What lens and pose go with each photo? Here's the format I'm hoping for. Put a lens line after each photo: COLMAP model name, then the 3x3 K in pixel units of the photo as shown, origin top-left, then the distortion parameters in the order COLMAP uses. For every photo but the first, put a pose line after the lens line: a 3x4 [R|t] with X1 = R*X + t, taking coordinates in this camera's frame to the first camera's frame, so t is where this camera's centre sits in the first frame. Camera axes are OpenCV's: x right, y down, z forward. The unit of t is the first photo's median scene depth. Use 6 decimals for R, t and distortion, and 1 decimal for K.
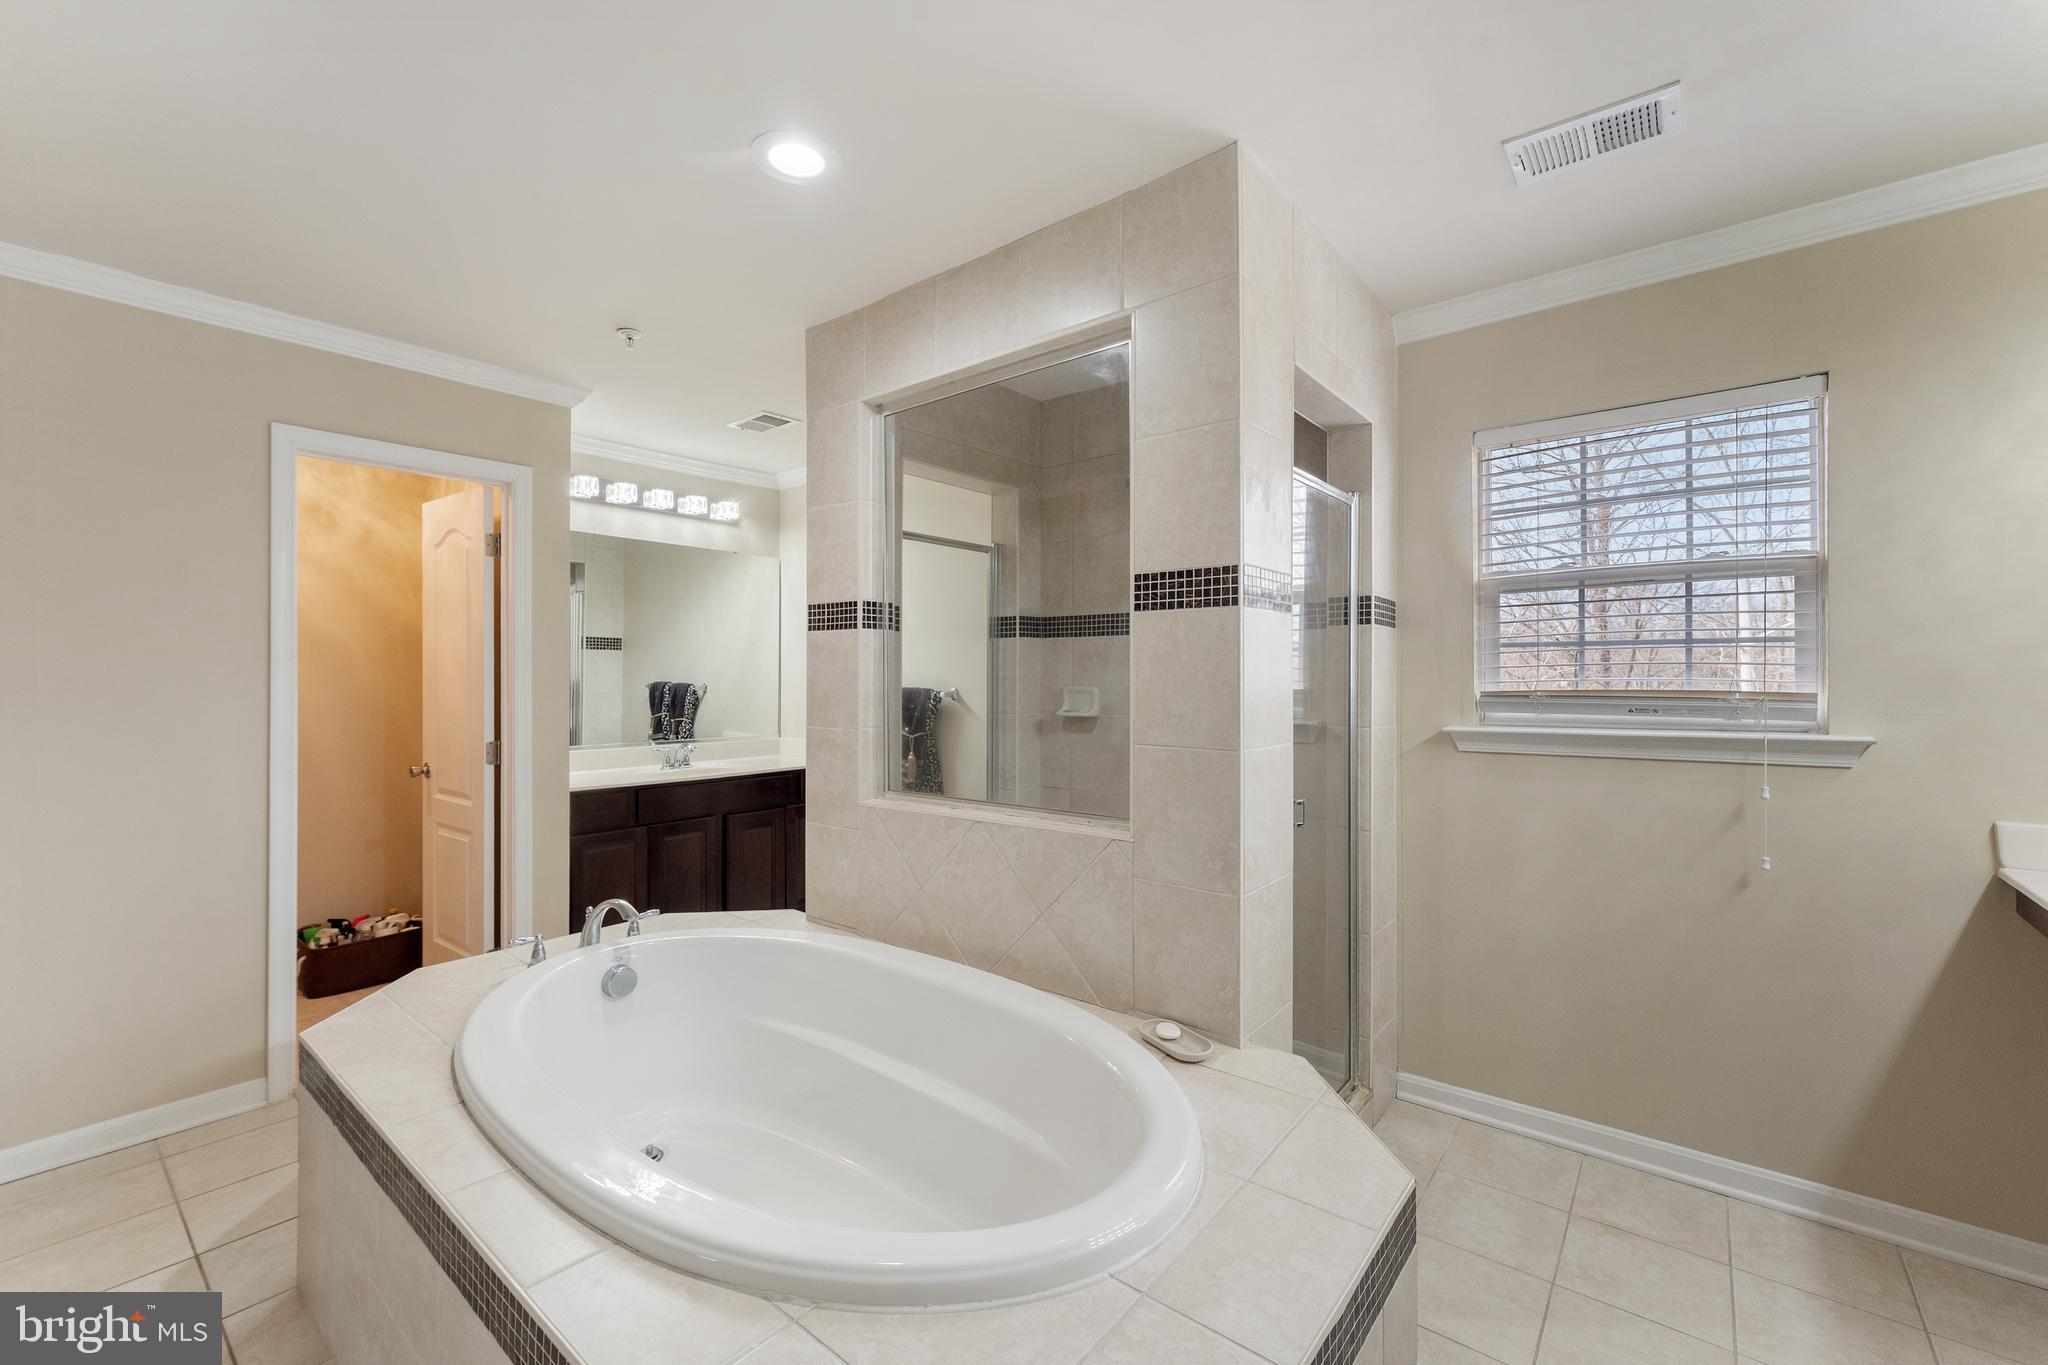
lens RADIAL K [[831.5, 0, 1022.0], [0, 831.5, 682.3], [0, 0, 1]] dist [-0.000193, -0.000327]
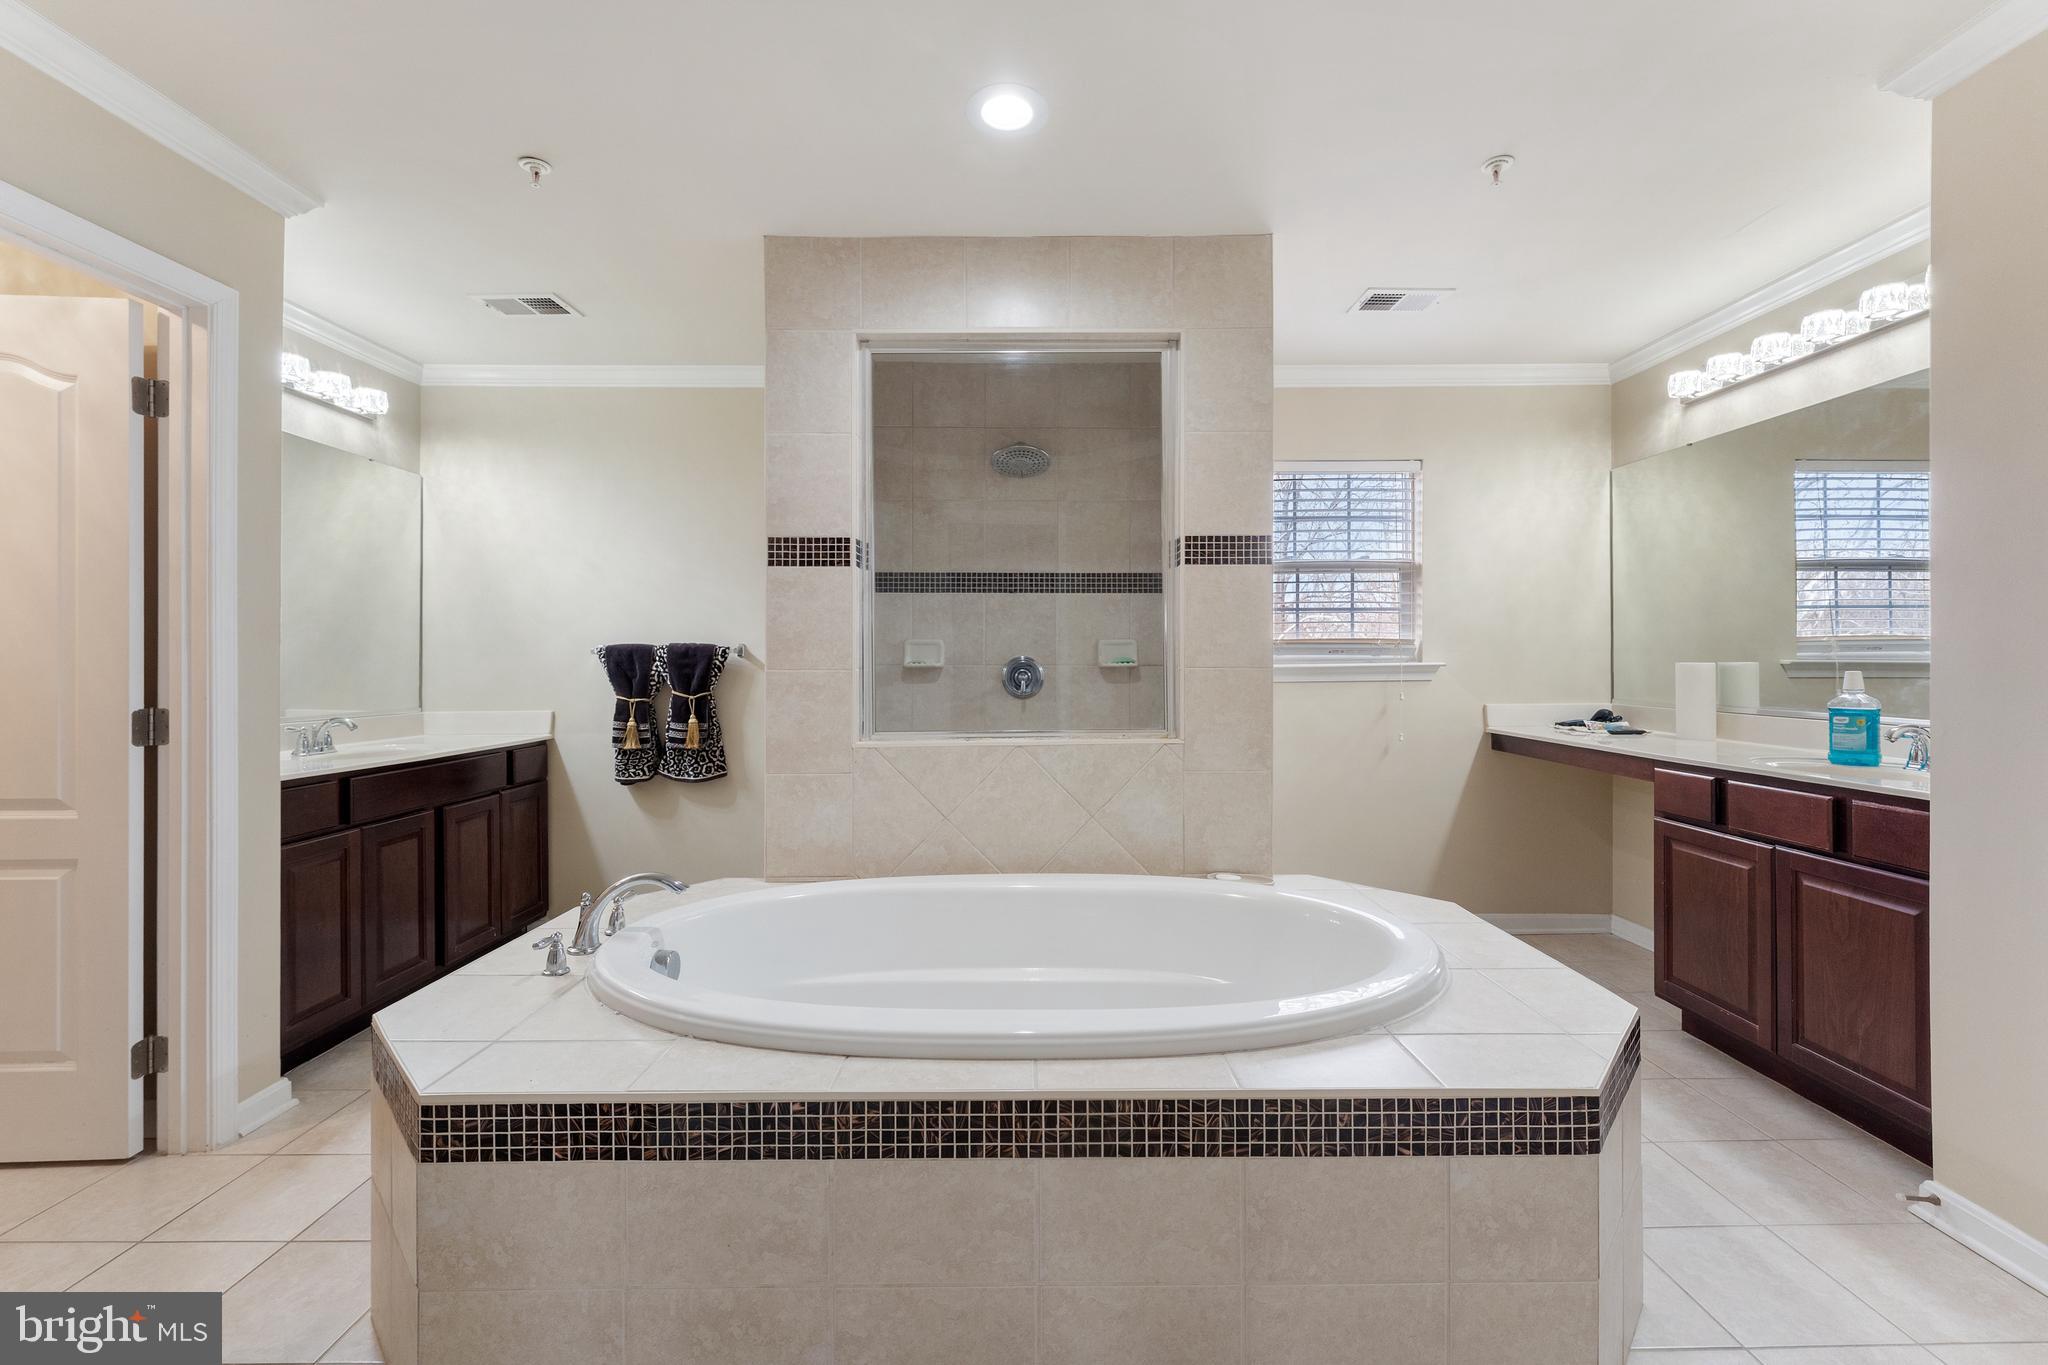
lens RADIAL K [[831.5, 0, 1020.3], [0, 831.5, 668.0], [0, 0, 1]] dist [-0.000193, -0.000327]
pose [[0.776277, -0.004778, 0.630374, -0.762612], [0.004781, 0.999987, 0.001692, 0.062474], [-0.630374, 0.001701, 0.776290, 0.140781]]
